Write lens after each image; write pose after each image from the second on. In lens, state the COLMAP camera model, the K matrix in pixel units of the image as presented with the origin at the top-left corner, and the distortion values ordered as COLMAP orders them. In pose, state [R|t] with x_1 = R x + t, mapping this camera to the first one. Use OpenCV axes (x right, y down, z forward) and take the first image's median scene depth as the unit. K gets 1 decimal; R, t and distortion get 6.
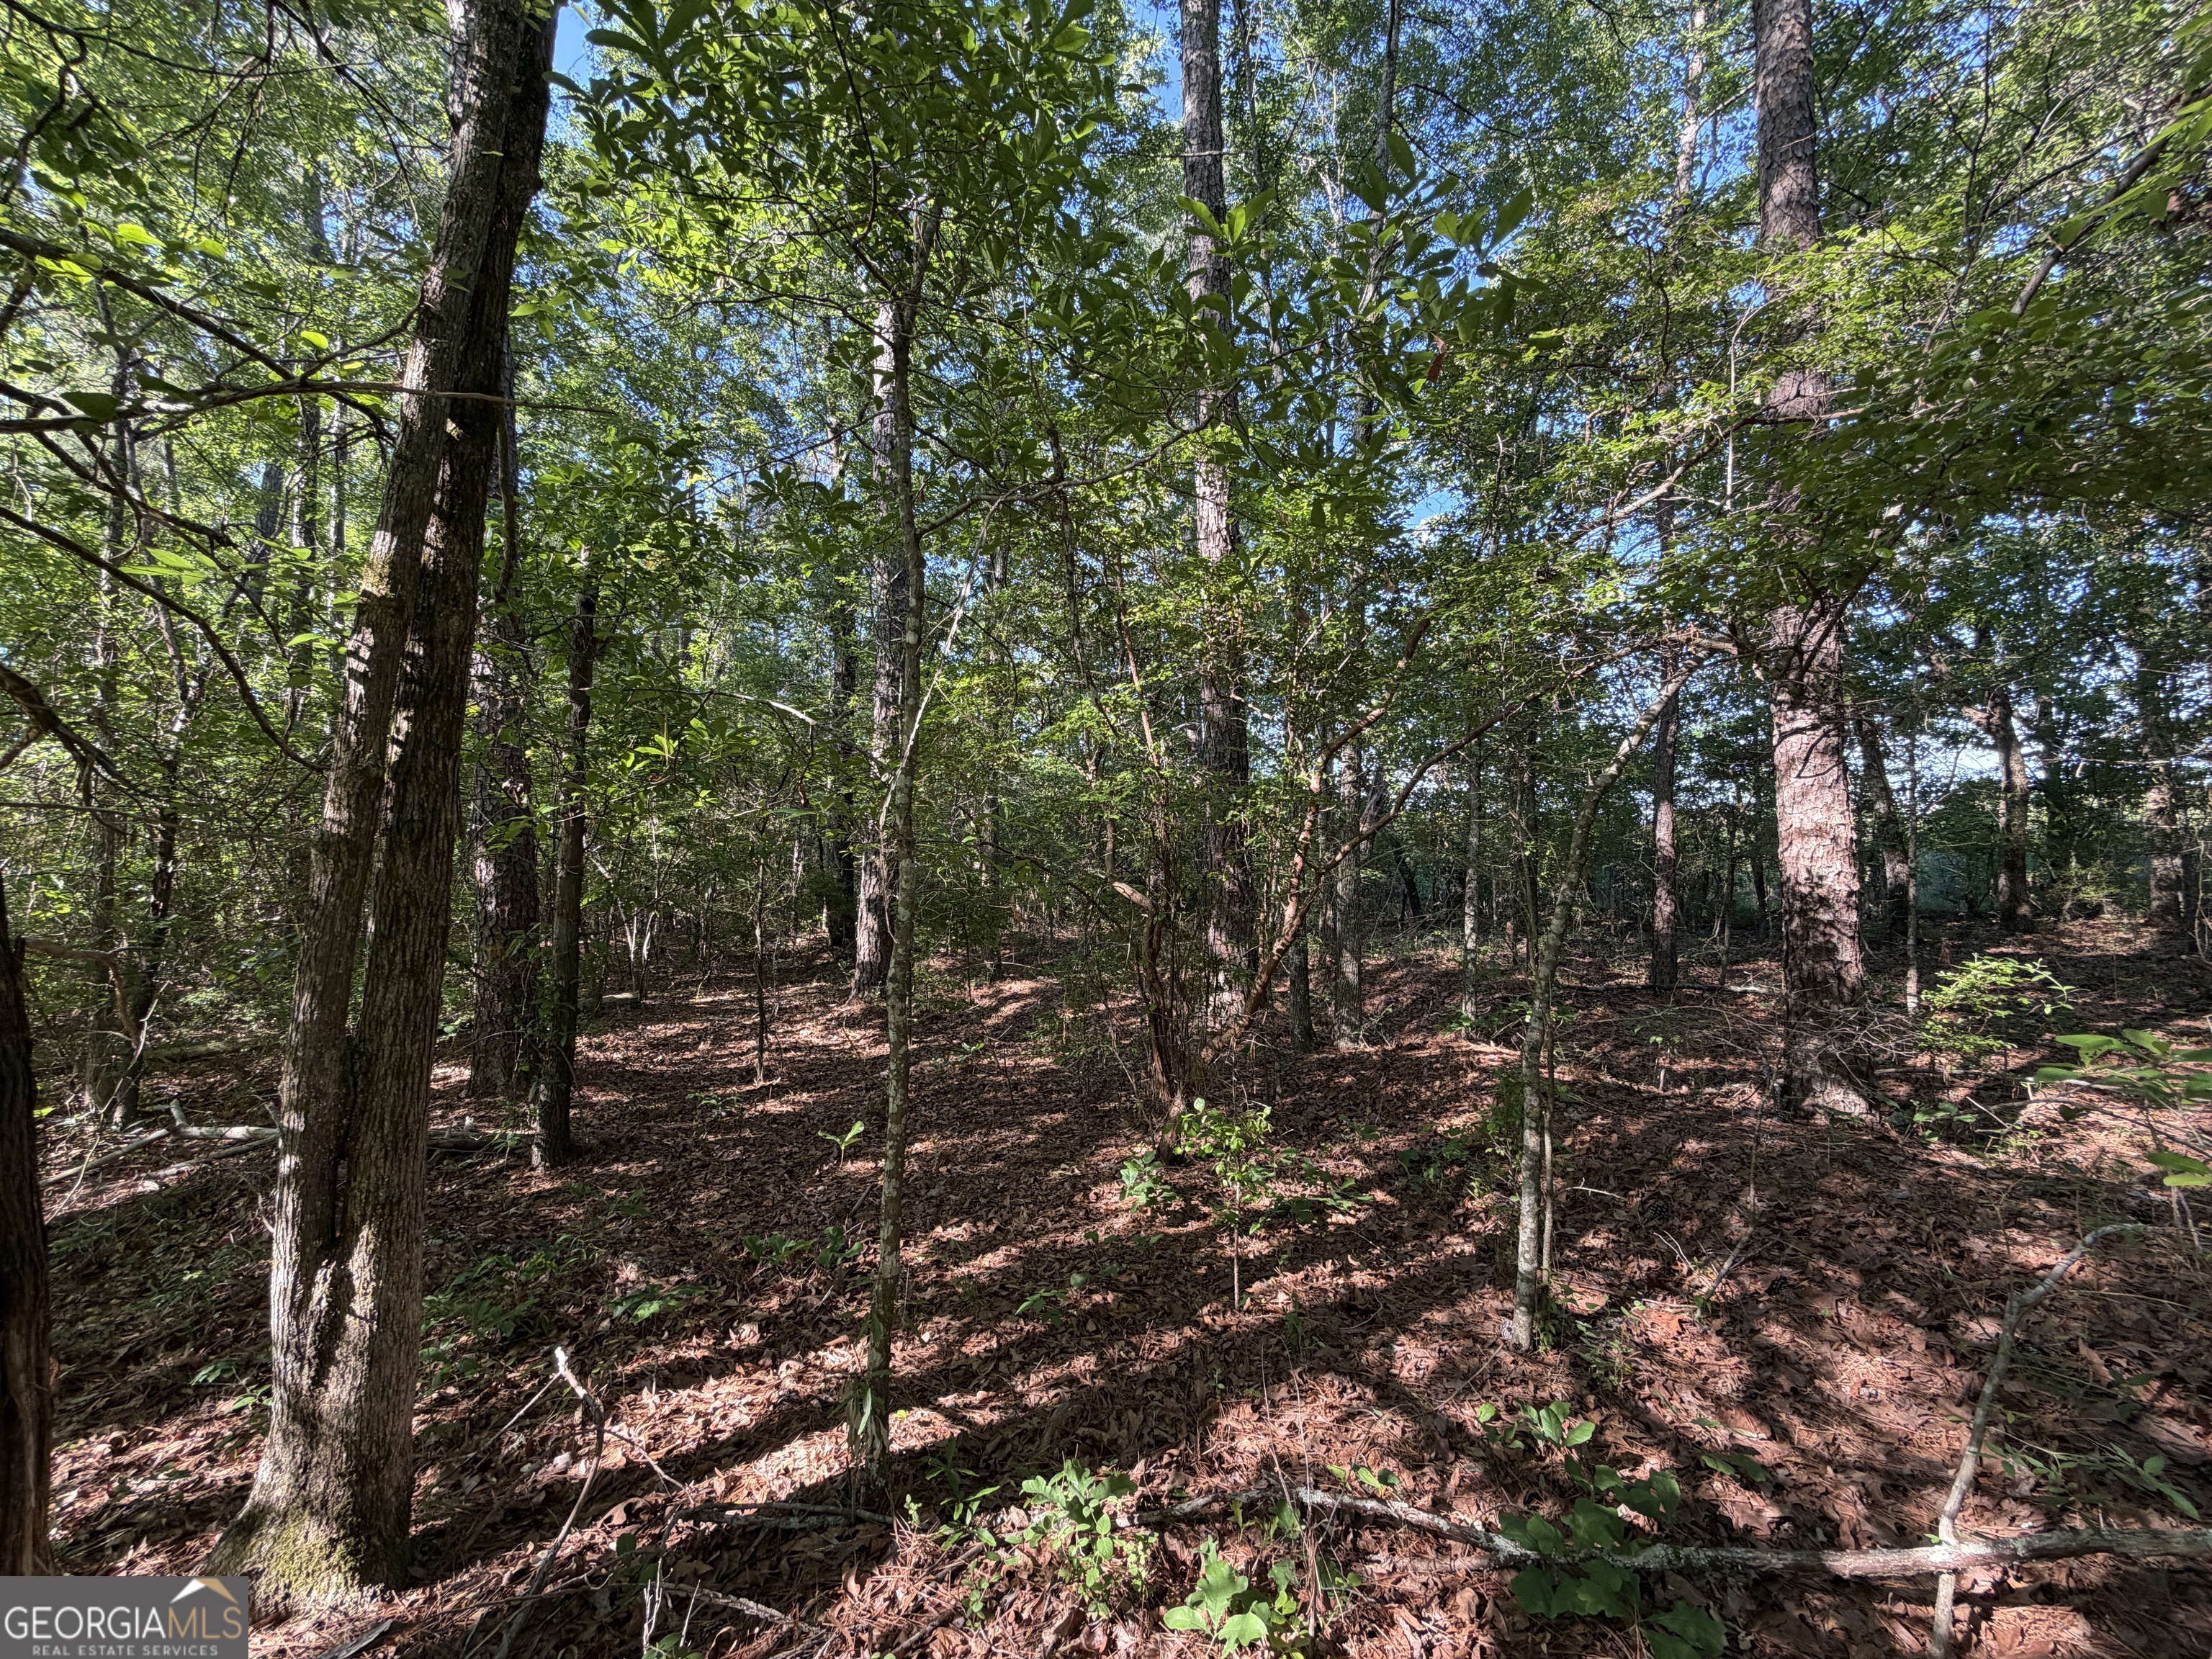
lens RADIAL K [[889.1, 0, 1100.7], [0, 889.1, 828.3], [0, 0, 1]] dist [0.003141, 0.000094]
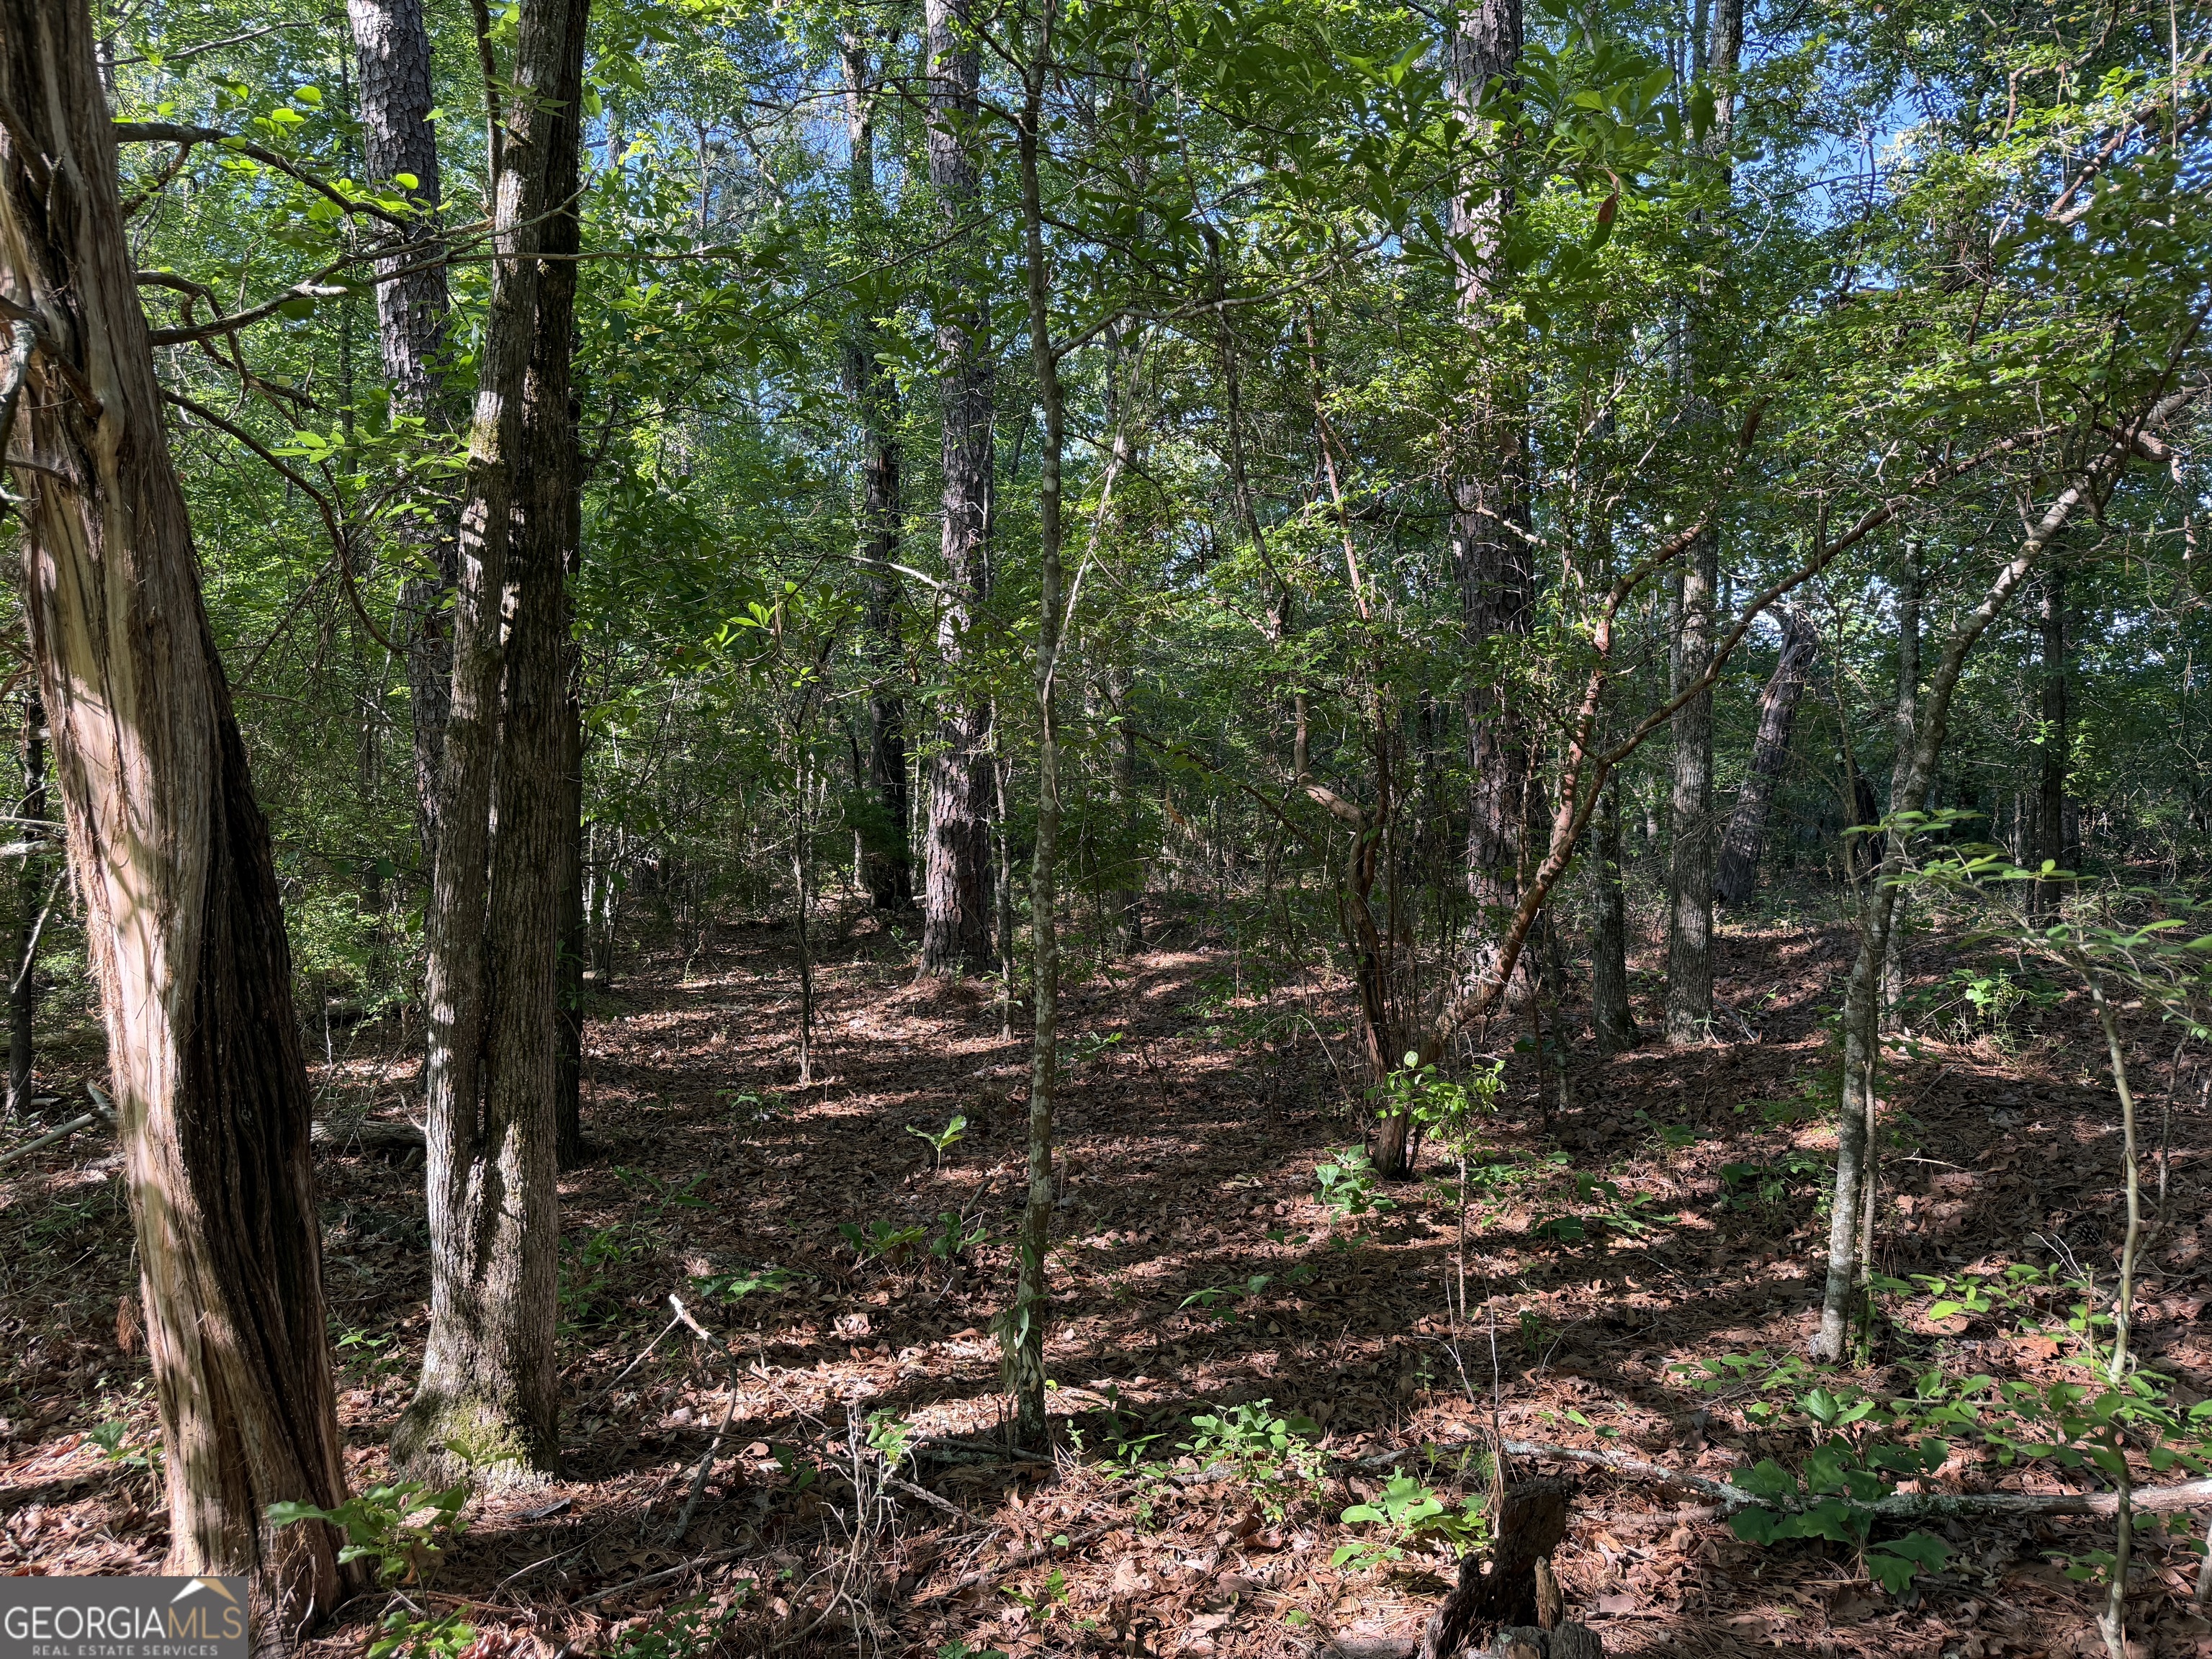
lens RADIAL K [[1551.3, 0, 1094.5], [0, 1551.3, 817.1], [0, 0, 1]] dist [0.058910, -0.003447]
pose [[0.990551, -0.008613, -0.136873, 0.025580], [0.017167, 0.997963, 0.061439, 0.012410], [0.136065, -0.063208, 0.988681, -0.377278]]
